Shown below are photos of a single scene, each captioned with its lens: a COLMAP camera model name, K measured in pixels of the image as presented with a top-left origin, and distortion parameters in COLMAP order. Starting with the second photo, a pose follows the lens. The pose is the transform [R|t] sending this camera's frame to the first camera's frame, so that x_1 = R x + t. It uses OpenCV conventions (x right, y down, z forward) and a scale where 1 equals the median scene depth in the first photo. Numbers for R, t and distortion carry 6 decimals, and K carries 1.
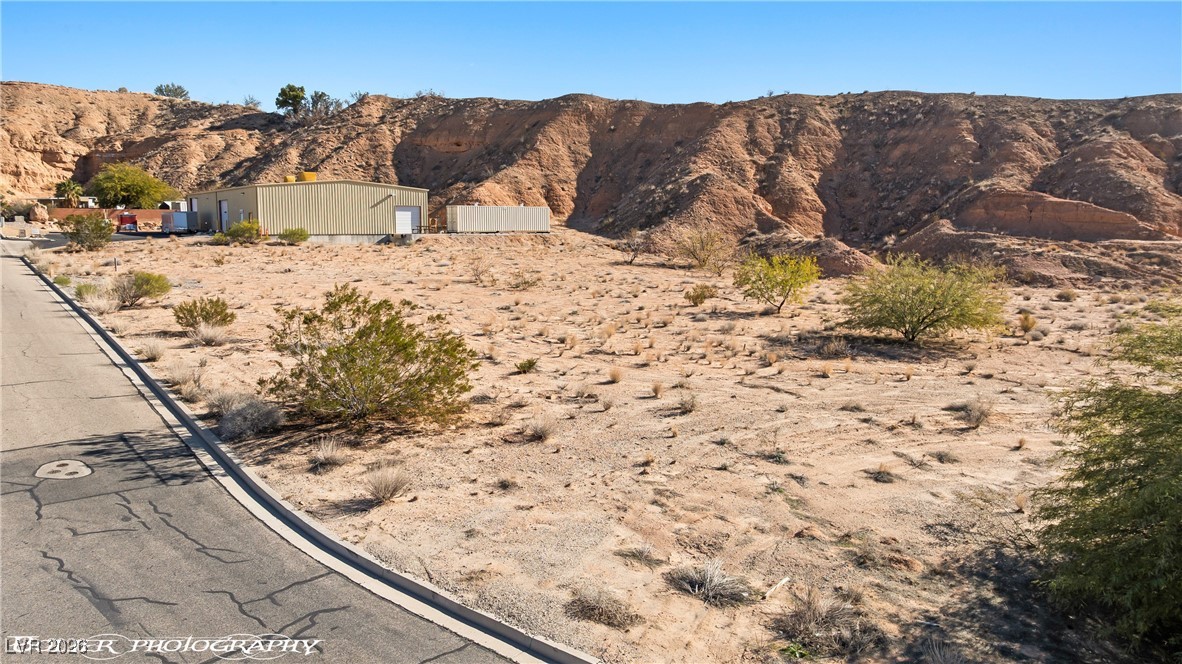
lens RADIAL K [[897.1, 0, 594.2], [0, 897.1, 327.6], [0, 0, 1]] dist [-0.022199, 0.016218]
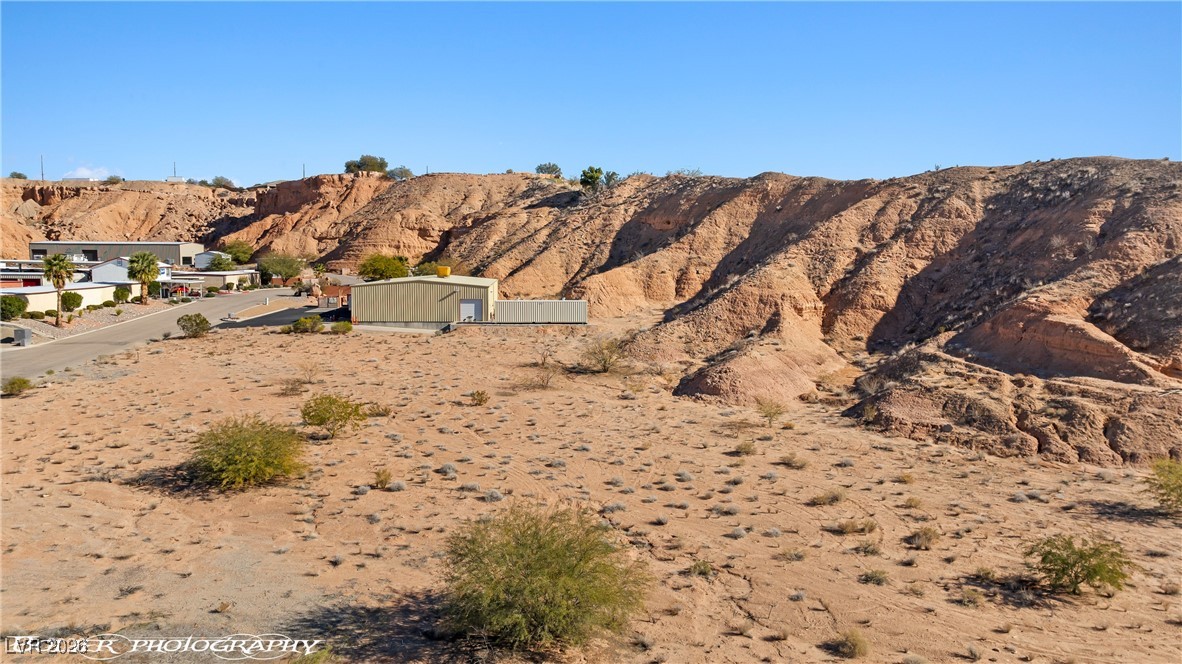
lens RADIAL K [[897.1, 0, 584.6], [0, 897.1, 335.6], [0, 0, 1]] dist [-0.022199, 0.016218]
pose [[0.809300, 0.058871, -0.584438, 0.418201], [-0.069489, 0.997574, 0.004261, -0.065606], [0.583271, 0.037163, 0.811427, 0.058521]]
